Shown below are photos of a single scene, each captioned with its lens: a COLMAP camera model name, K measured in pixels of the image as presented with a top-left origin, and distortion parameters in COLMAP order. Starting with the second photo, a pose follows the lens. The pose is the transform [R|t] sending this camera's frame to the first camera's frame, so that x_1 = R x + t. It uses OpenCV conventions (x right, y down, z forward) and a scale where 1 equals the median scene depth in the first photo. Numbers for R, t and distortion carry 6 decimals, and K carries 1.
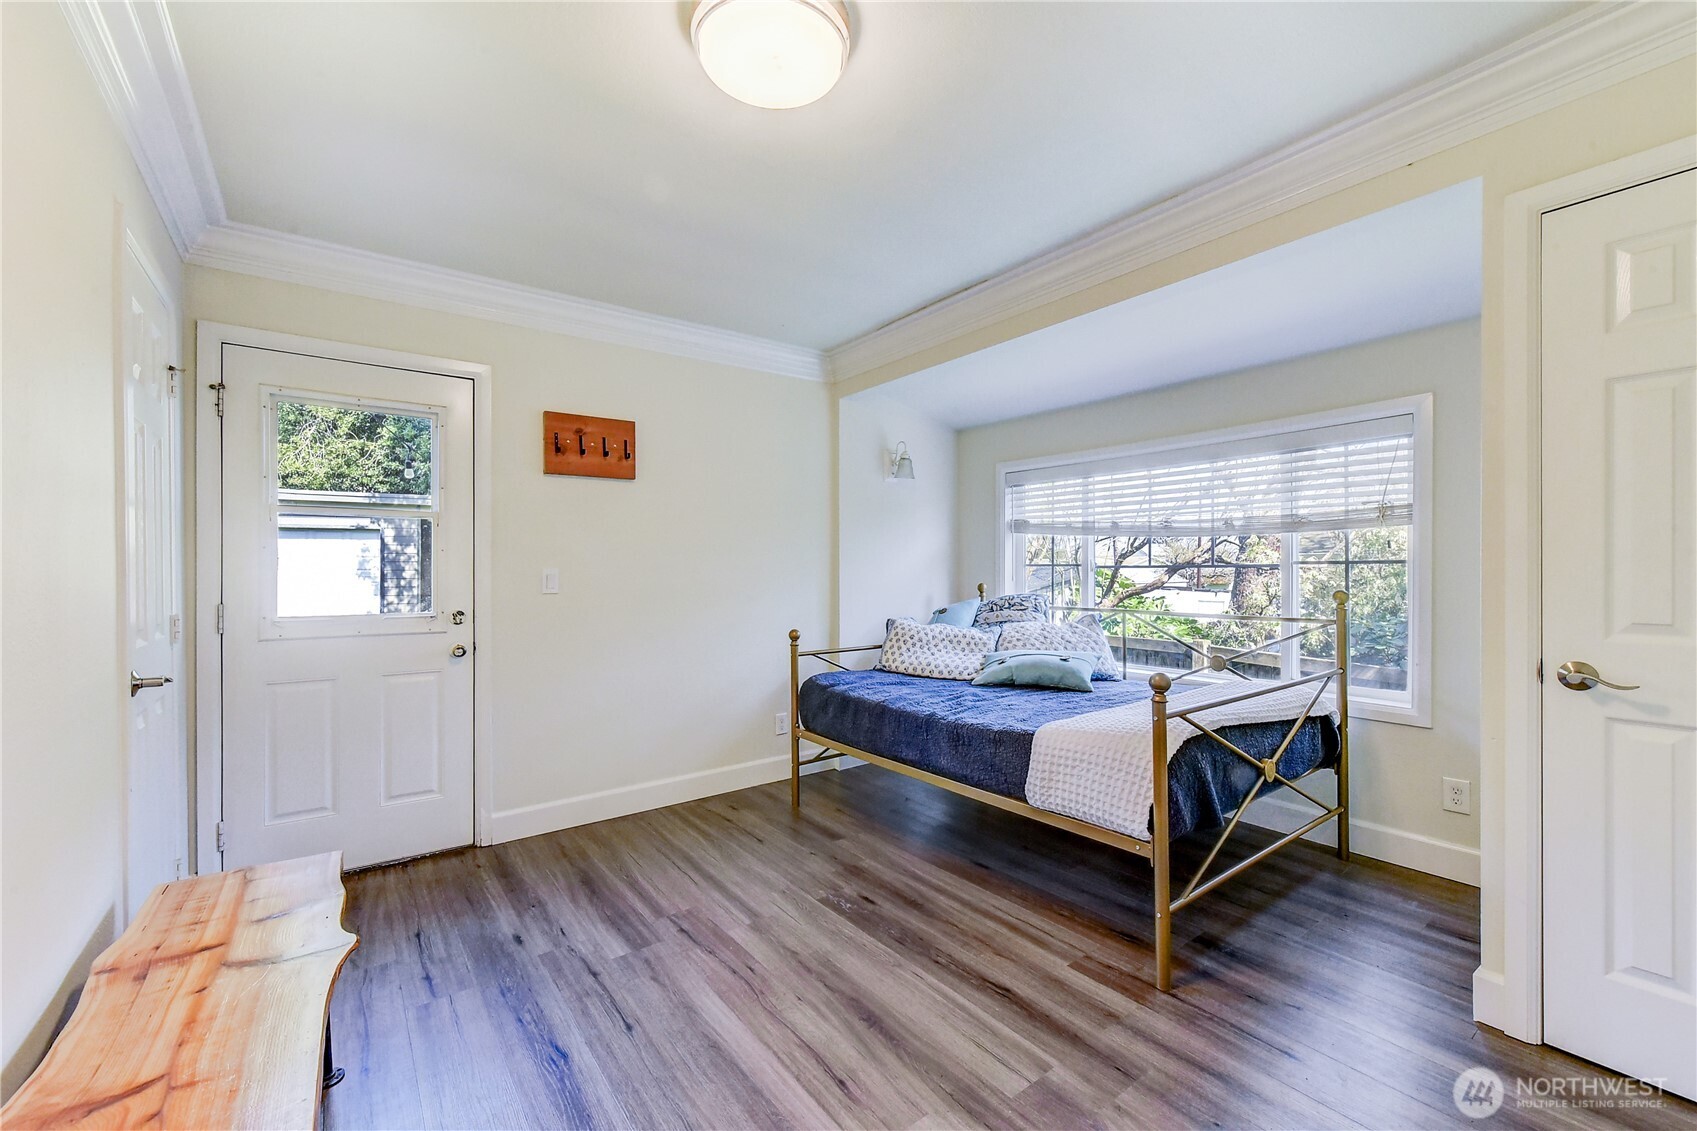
lens RADIAL K [[703.8, 0, 861.4], [0, 703.8, 566.0], [0, 0, 1]] dist [-0.001726, -0.000025]
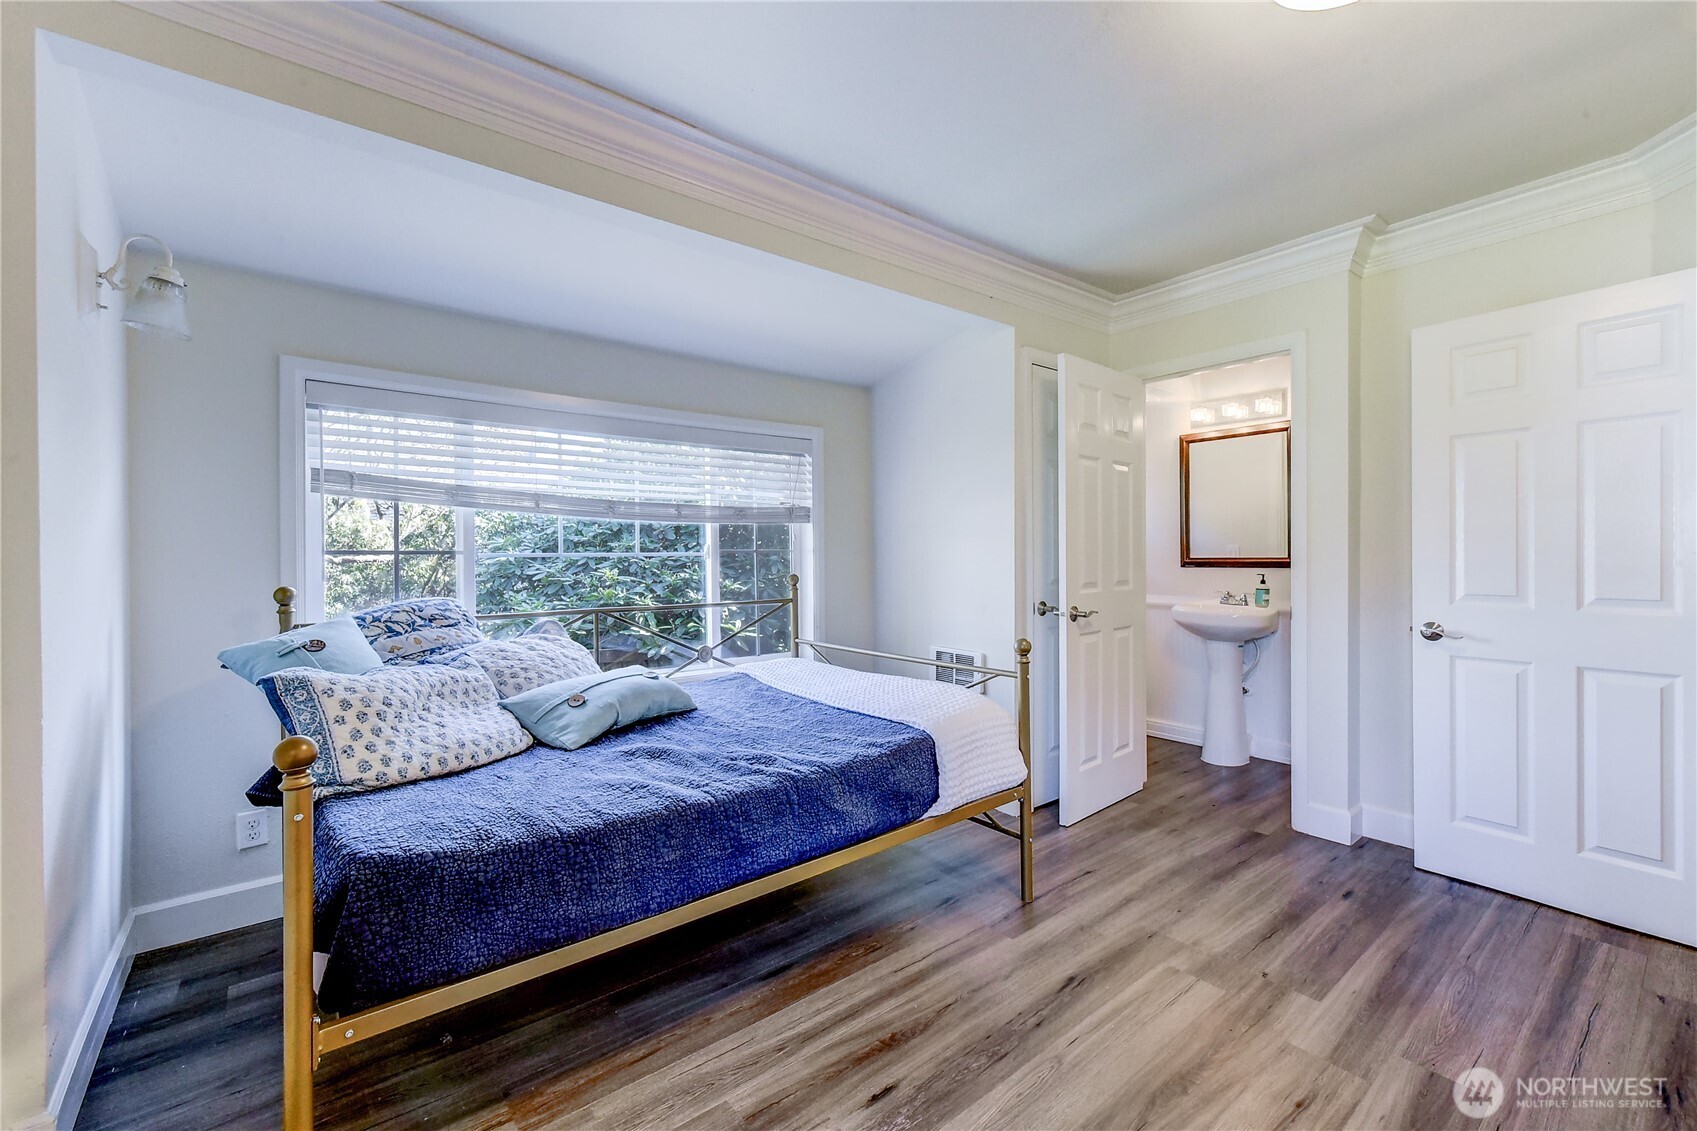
lens RADIAL K [[703.8, 0, 859.7], [0, 703.8, 562.5], [0, 0, 1]] dist [-0.001726, -0.000025]
pose [[-0.043310, -0.003378, 0.999056, -0.571331], [0.001462, 0.999993, 0.003444, 0.010599], [-0.999061, 0.001610, -0.043304, 0.999620]]
